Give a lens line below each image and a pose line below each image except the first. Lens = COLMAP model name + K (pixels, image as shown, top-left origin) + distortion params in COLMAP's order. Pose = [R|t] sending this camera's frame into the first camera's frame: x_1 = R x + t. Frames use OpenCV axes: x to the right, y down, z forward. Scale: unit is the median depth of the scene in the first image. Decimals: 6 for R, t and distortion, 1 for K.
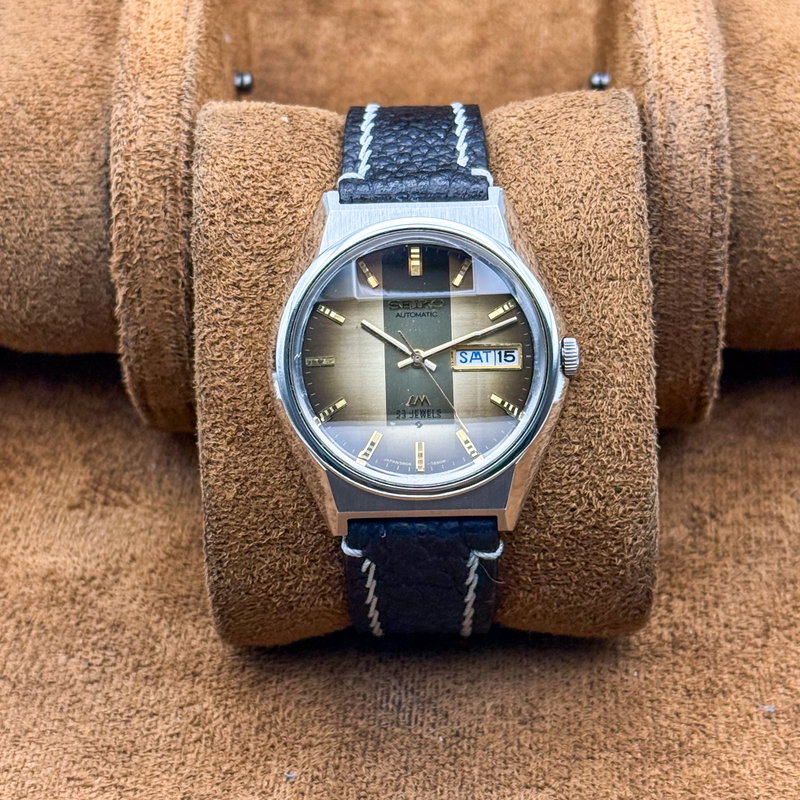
lens RADIAL K [[2149.5, 0, 446.8], [0, 2149.5, 399.3], [0, 0, 1]] dist [0.057608, -1.051535]
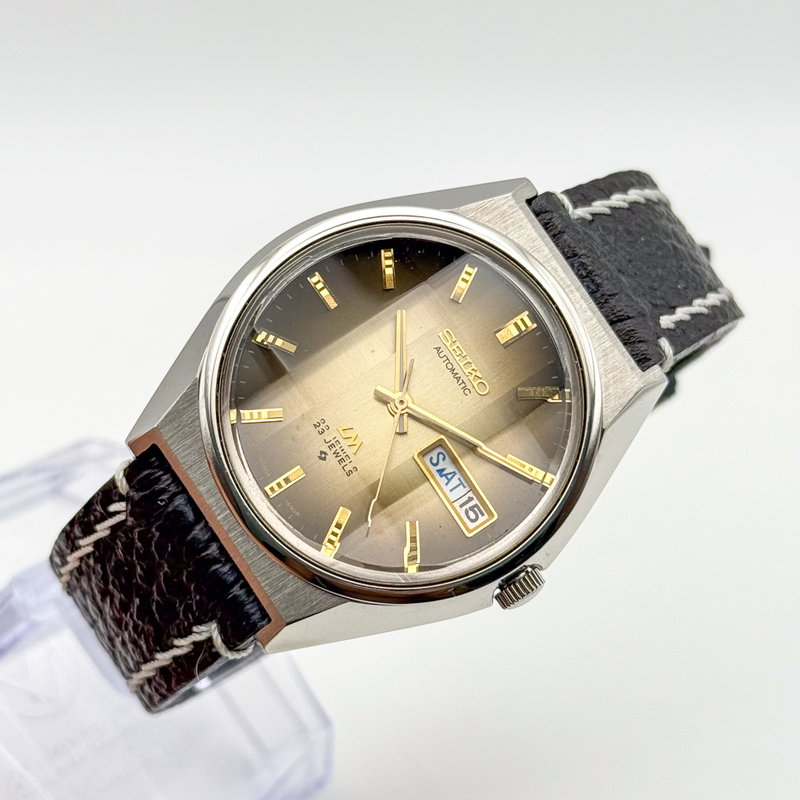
lens RADIAL K [[2149.5, 0, 446.8], [0, 2149.5, 399.3], [0, 0, 1]] dist [0.057608, -1.051535]
pose [[0.539038, 0.836038, -0.102367, 0.063760], [-0.842233, 0.533706, -0.076169, 0.020831], [-0.009046, 0.127275, 0.991826, 0.290922]]
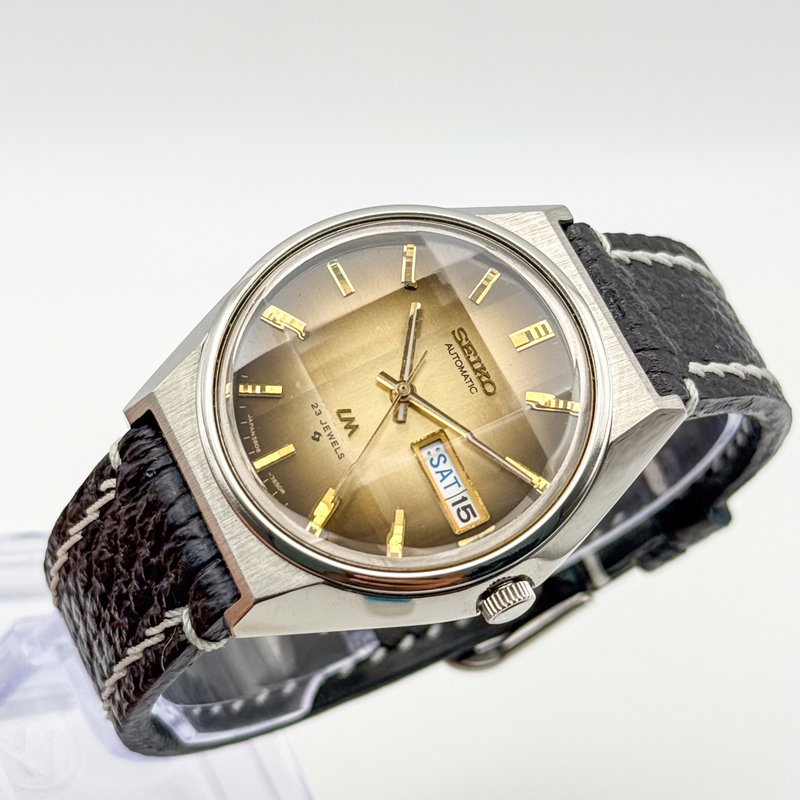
lens RADIAL K [[2149.5, 0, 446.8], [0, 2149.5, 399.3], [0, 0, 1]] dist [0.057608, -1.051535]
pose [[0.429263, 0.835879, -0.342111, 0.221784], [-0.901405, 0.420229, -0.104291, 0.039719], [0.056590, 0.353149, 0.933854, 0.352324]]
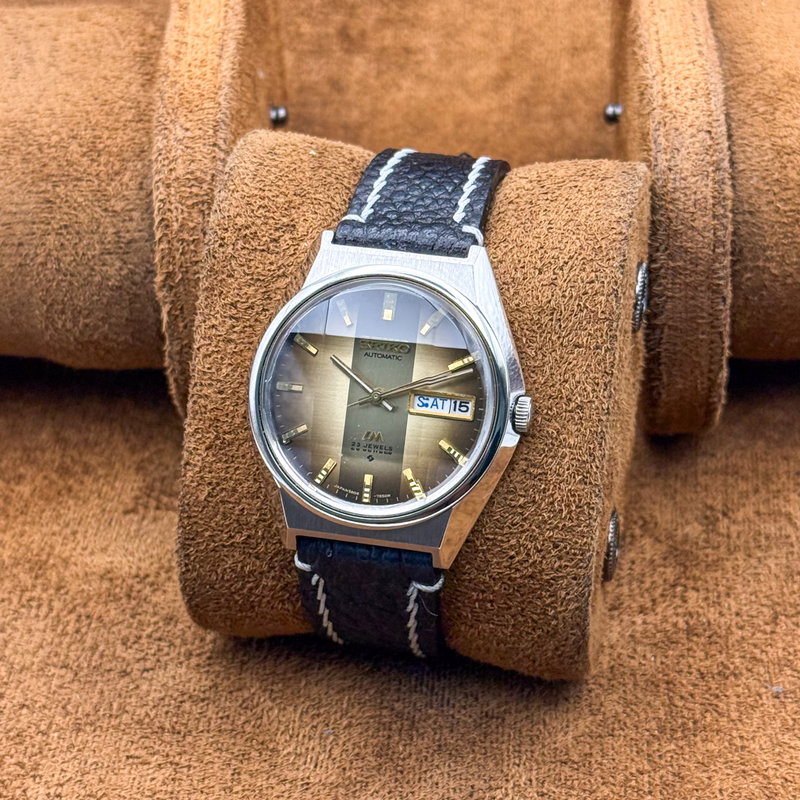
lens RADIAL K [[2149.5, 0, 446.8], [0, 2149.5, 399.3], [0, 0, 1]] dist [0.057608, -1.051535]
pose [[0.975369, 0.138858, -0.171388, 0.198185], [-0.135902, 0.990300, 0.028920, -0.051962], [0.173741, -0.004916, 0.984779, -0.046847]]
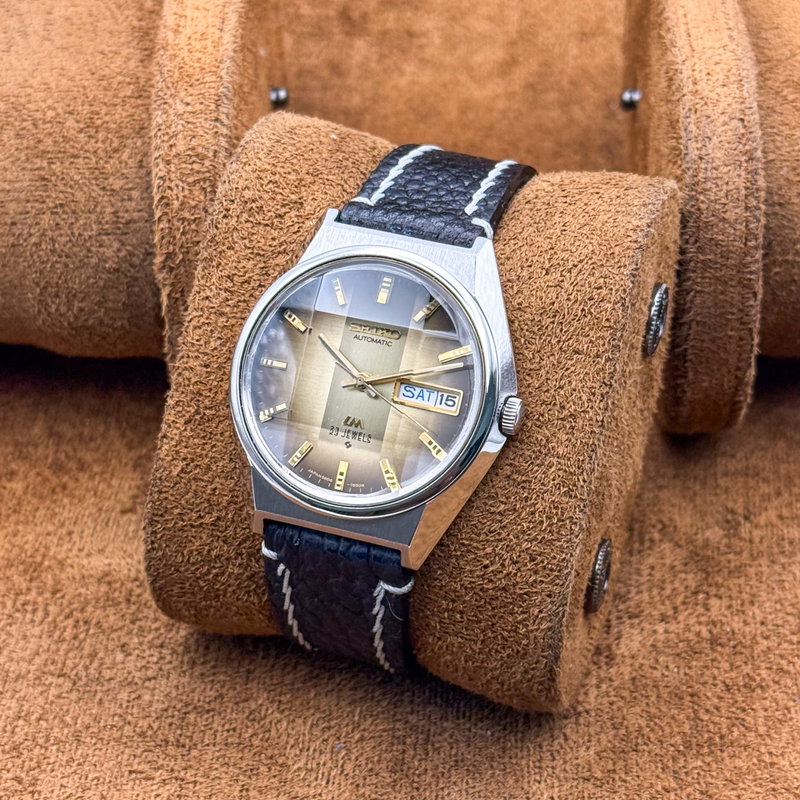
lens RADIAL K [[2149.5, 0, 446.8], [0, 2149.5, 399.3], [0, 0, 1]] dist [0.057608, -1.051535]
pose [[0.943281, 0.226883, -0.242372, 0.267382], [-0.239881, 0.970477, -0.025130, 0.005107], [0.229515, 0.081845, 0.969858, 0.015496]]
